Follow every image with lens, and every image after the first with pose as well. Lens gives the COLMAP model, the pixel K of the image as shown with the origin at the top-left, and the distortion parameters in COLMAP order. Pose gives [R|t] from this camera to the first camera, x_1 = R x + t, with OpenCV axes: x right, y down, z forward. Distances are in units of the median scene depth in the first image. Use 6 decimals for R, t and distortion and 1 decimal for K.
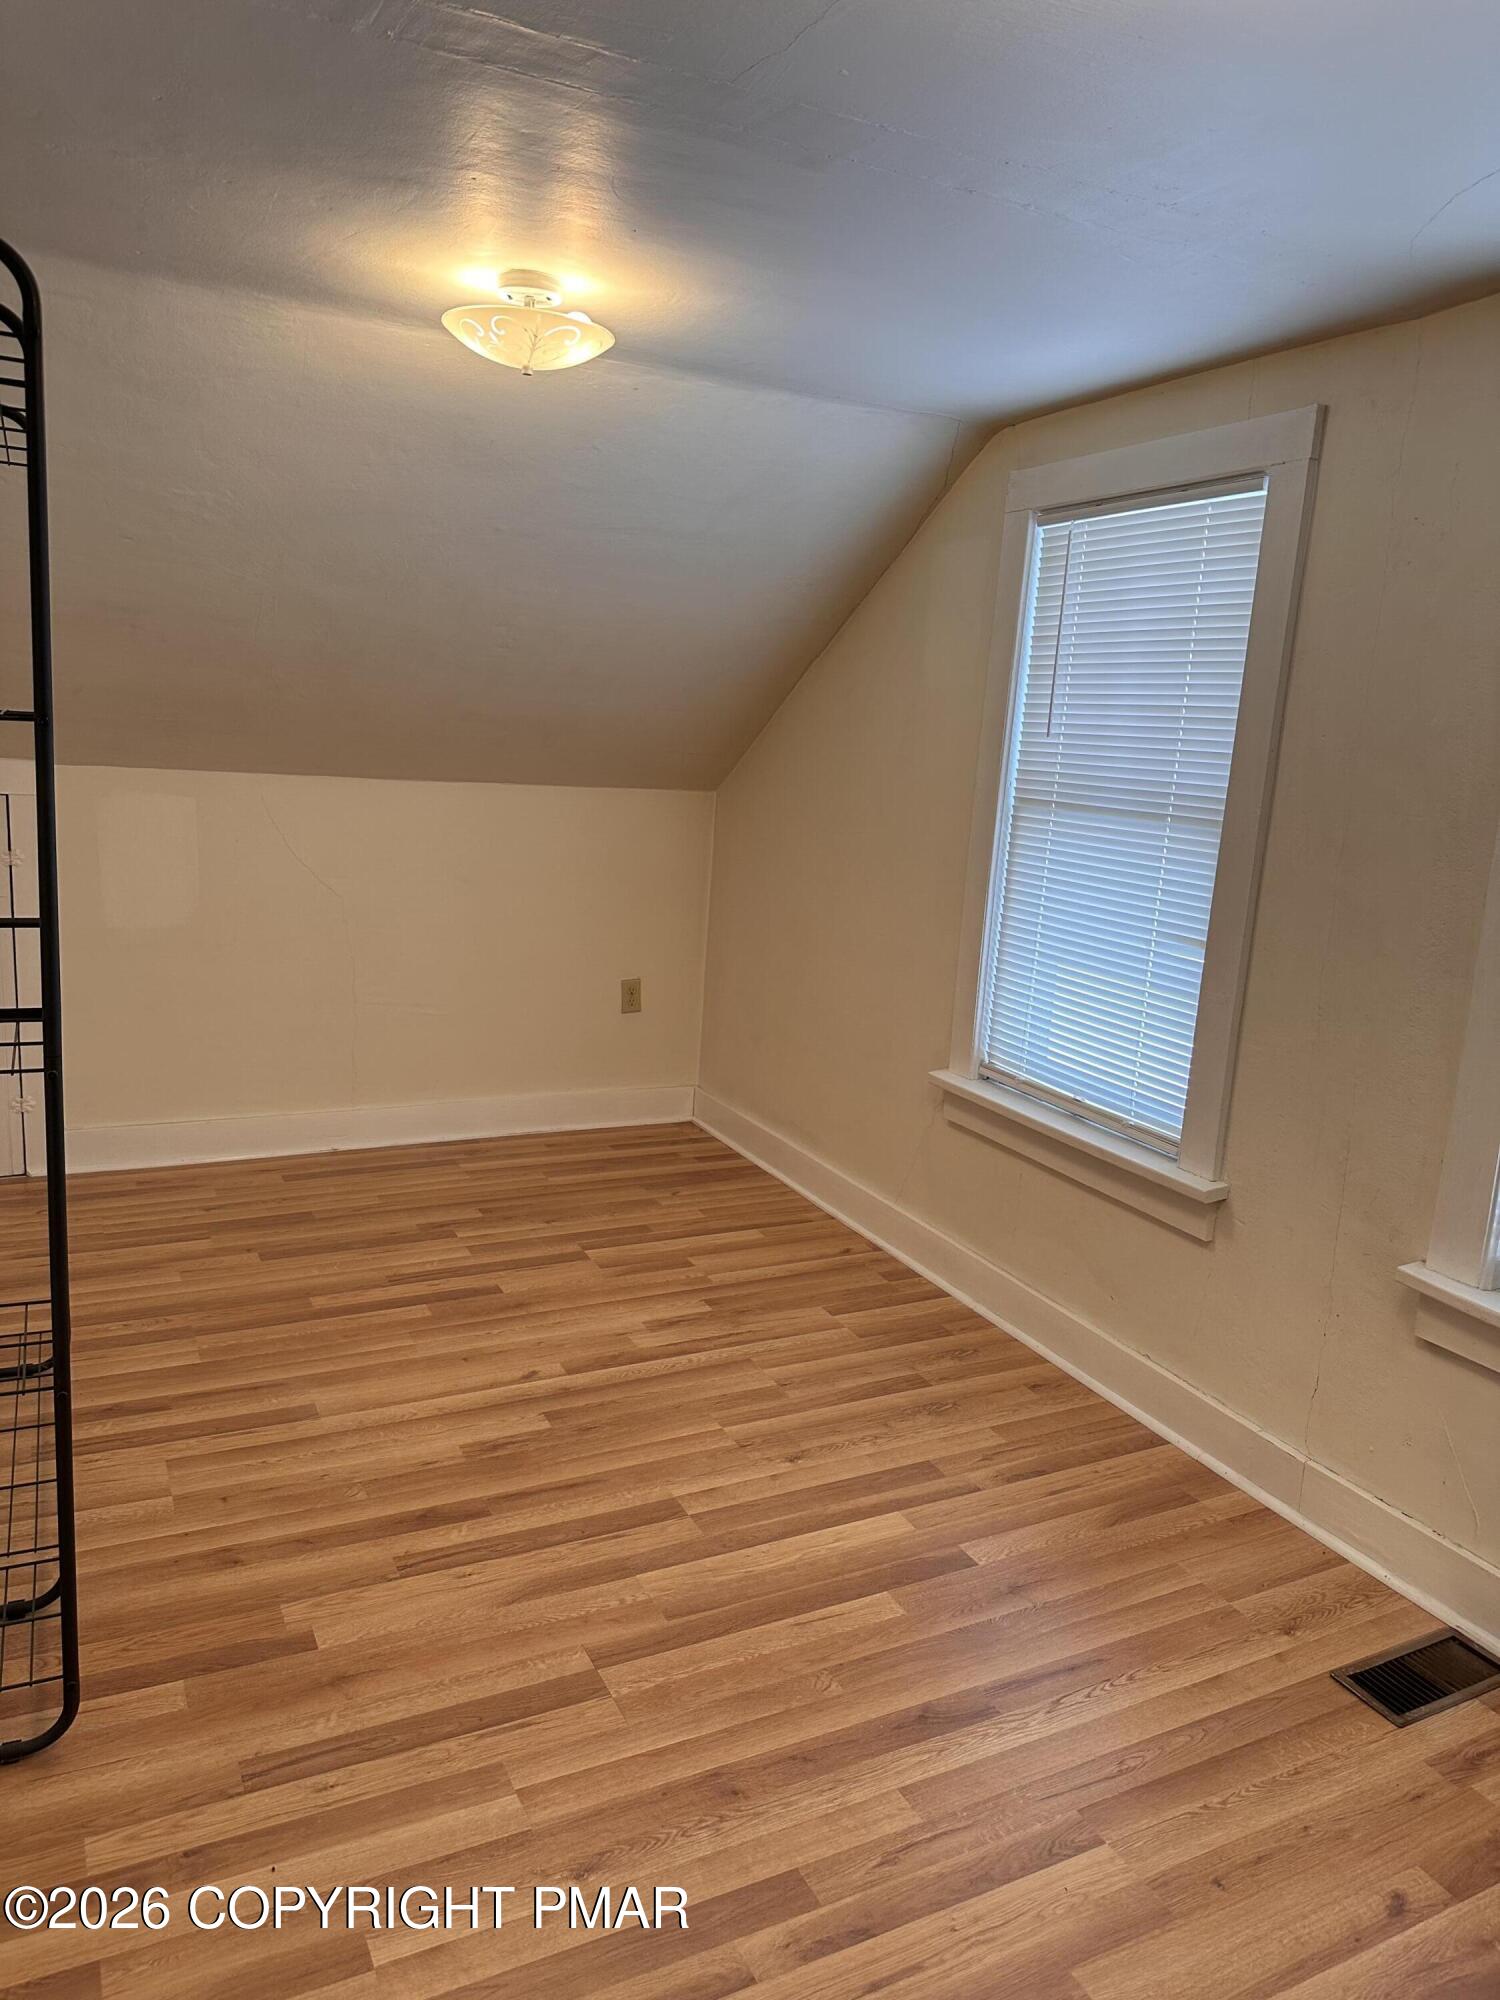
lens RADIAL K [[1401.3, 0, 730.6], [0, 1401.3, 1004.5], [0, 0, 1]] dist [0.144344, -0.239651]
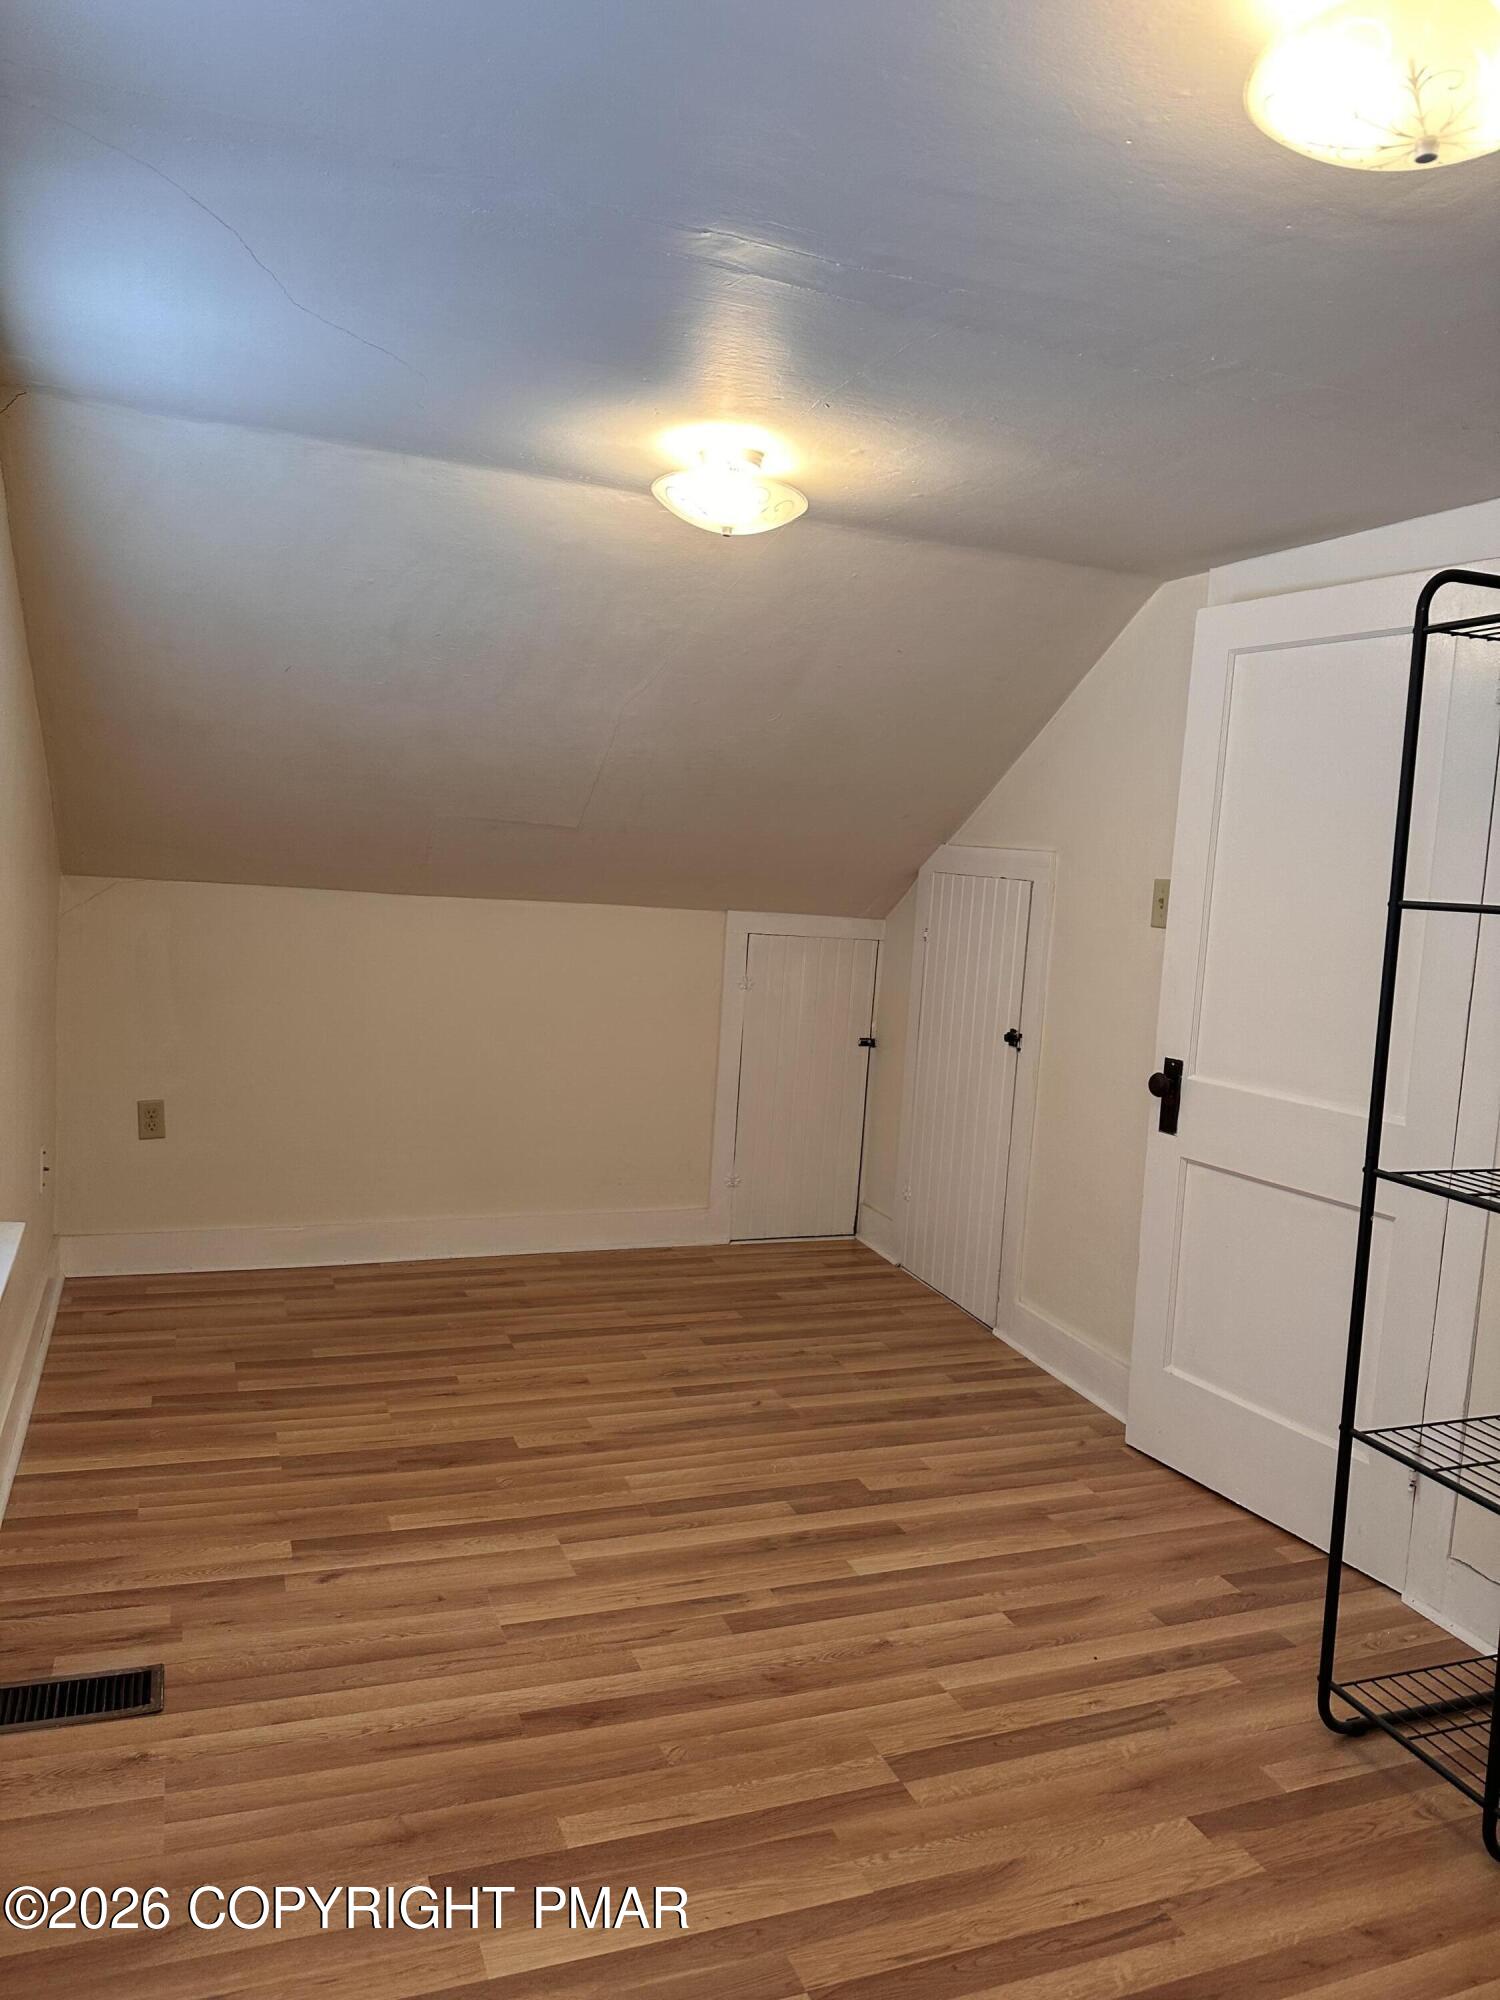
lens RADIAL K [[1401.3, 0, 730.6], [0, 1401.3, 1004.5], [0, 0, 1]] dist [0.144344, -0.239651]
pose [[-0.988476, -0.129484, 0.078422, 0.016512], [-0.101723, 0.951801, 0.289358, -0.340439], [-0.112109, 0.278046, -0.954003, 1.860345]]
